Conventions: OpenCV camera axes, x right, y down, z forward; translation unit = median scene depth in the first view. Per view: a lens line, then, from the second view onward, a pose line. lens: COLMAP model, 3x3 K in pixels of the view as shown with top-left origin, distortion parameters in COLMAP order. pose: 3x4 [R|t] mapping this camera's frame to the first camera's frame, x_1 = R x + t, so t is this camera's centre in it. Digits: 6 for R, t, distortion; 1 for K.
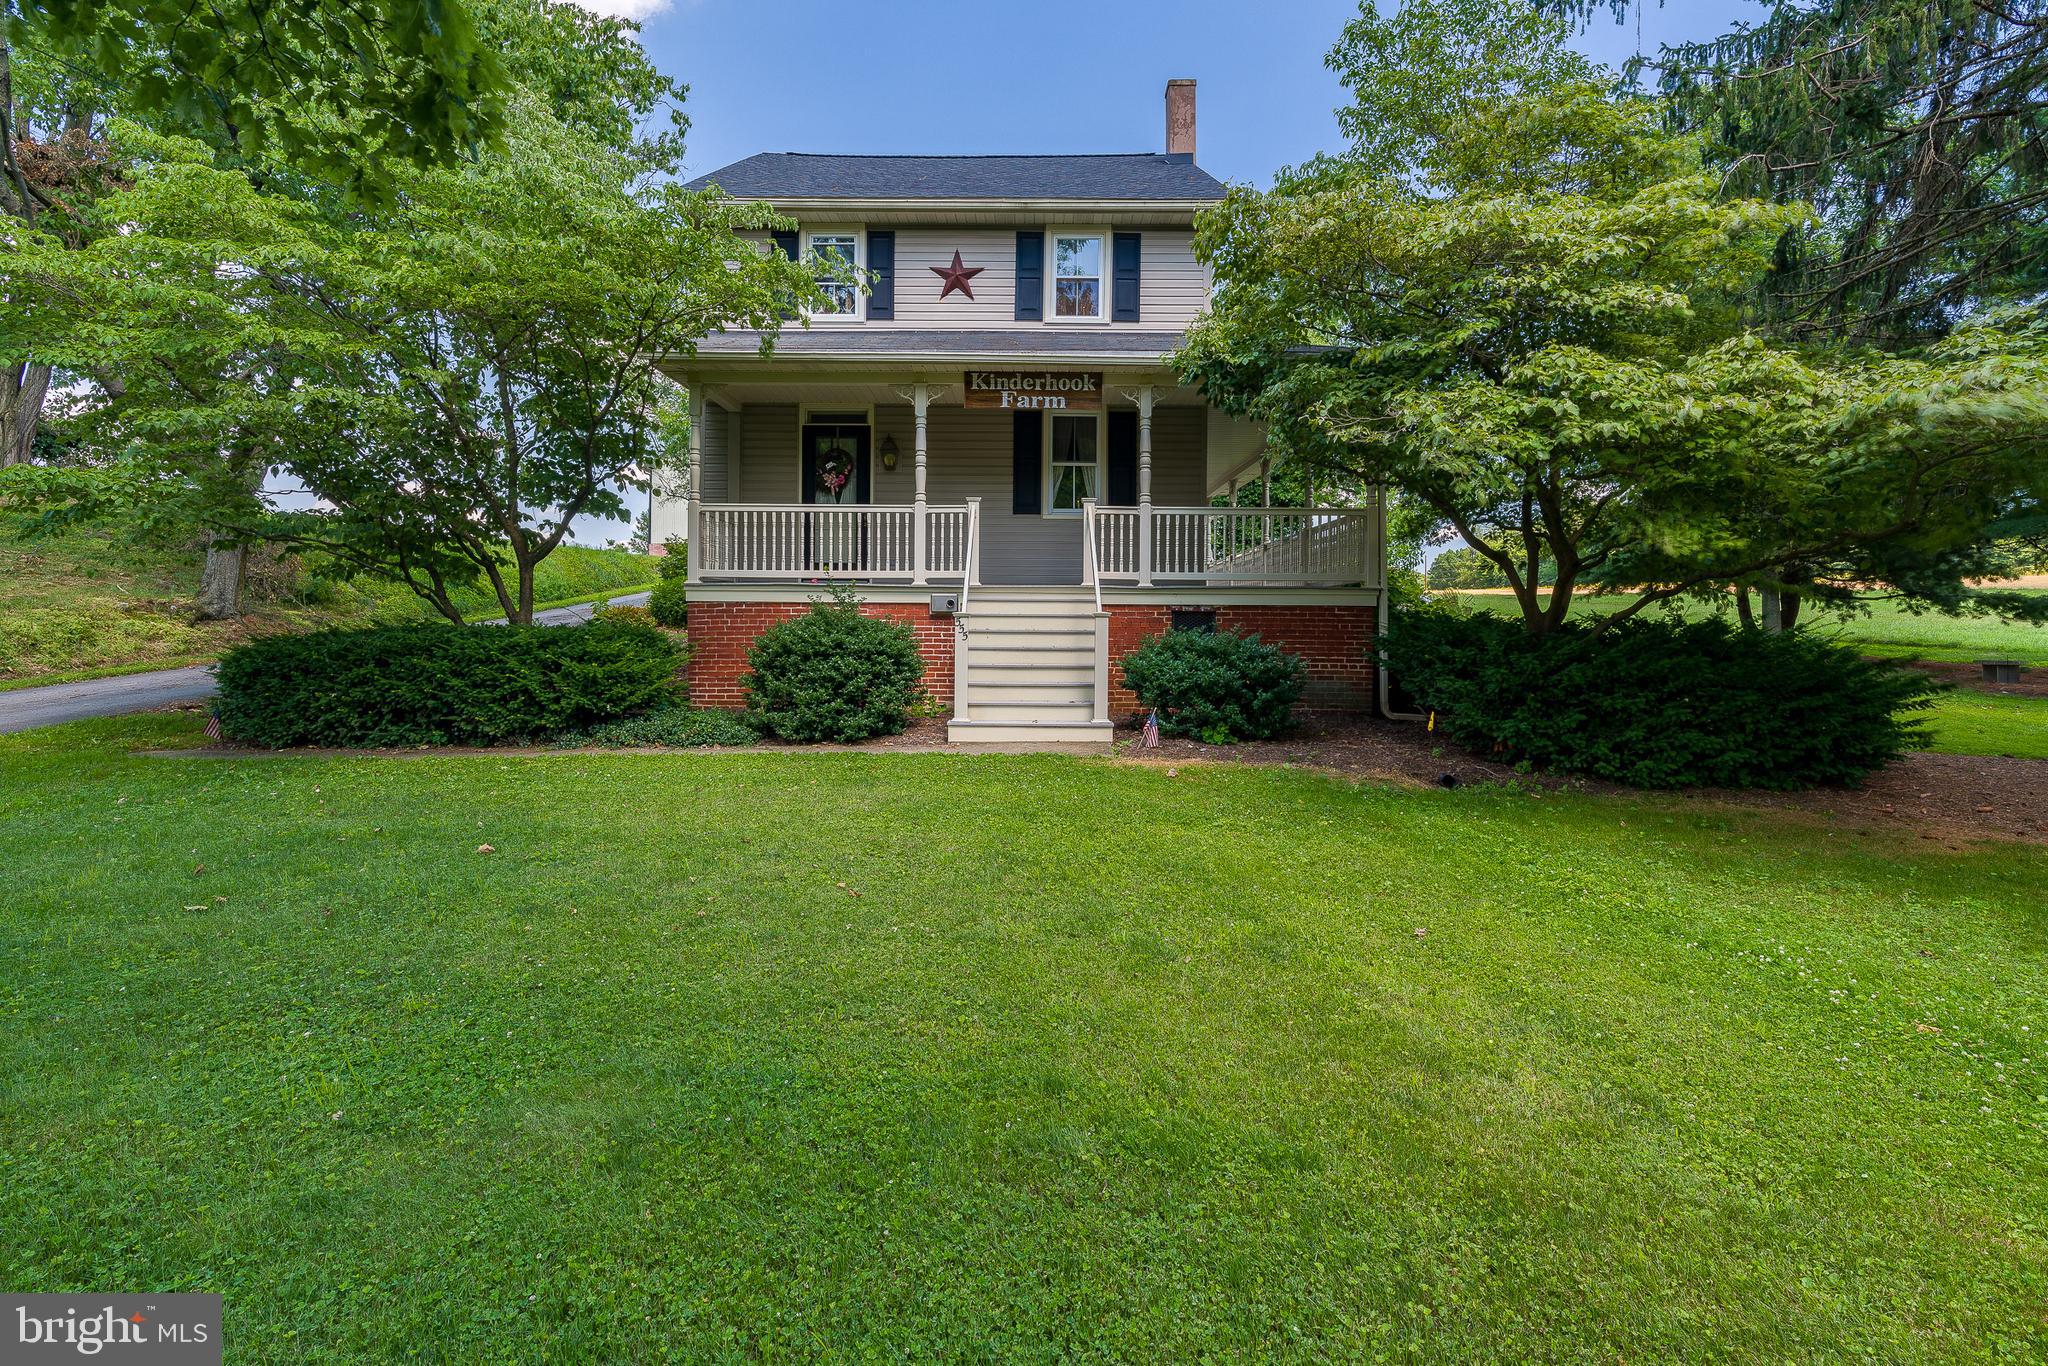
lens RADIAL K [[1059.9, 0, 1022.7], [0, 1059.9, 663.3], [0, 0, 1]] dist [-0.000356, -0.000174]
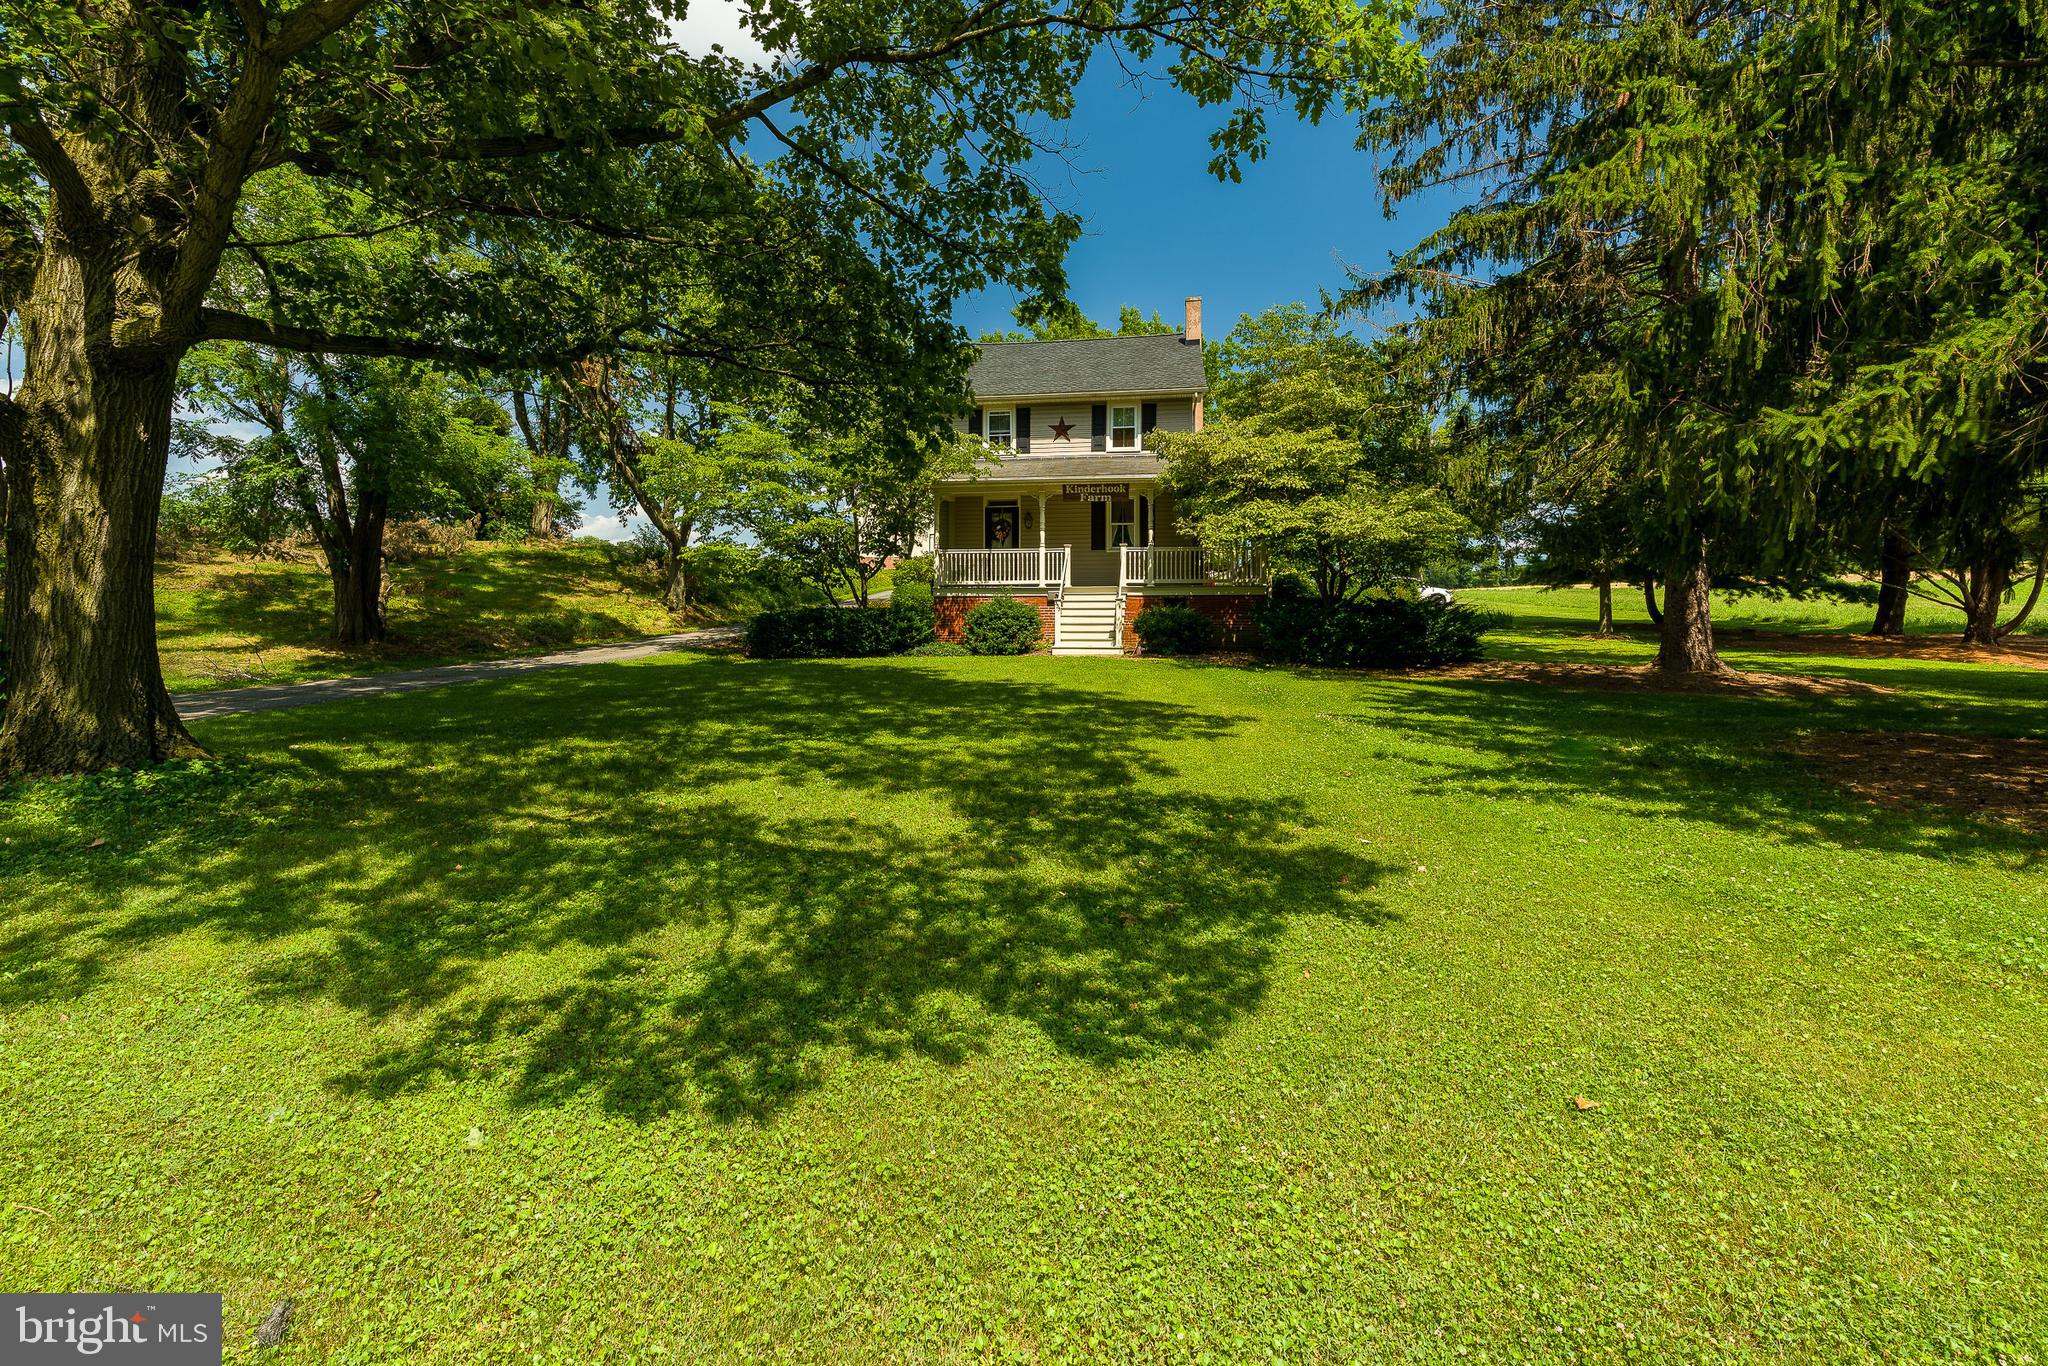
lens RADIAL K [[940.0, 0, 1023.5], [0, 940.0, 687.9], [0, 0, 1]] dist [-0.001849, 0.002353]
pose [[0.989904, 0.002541, -0.141717, 0.130094], [0.002179, 0.999448, 0.033138, 0.063029], [0.141723, -0.033113, 0.989352, -0.848204]]
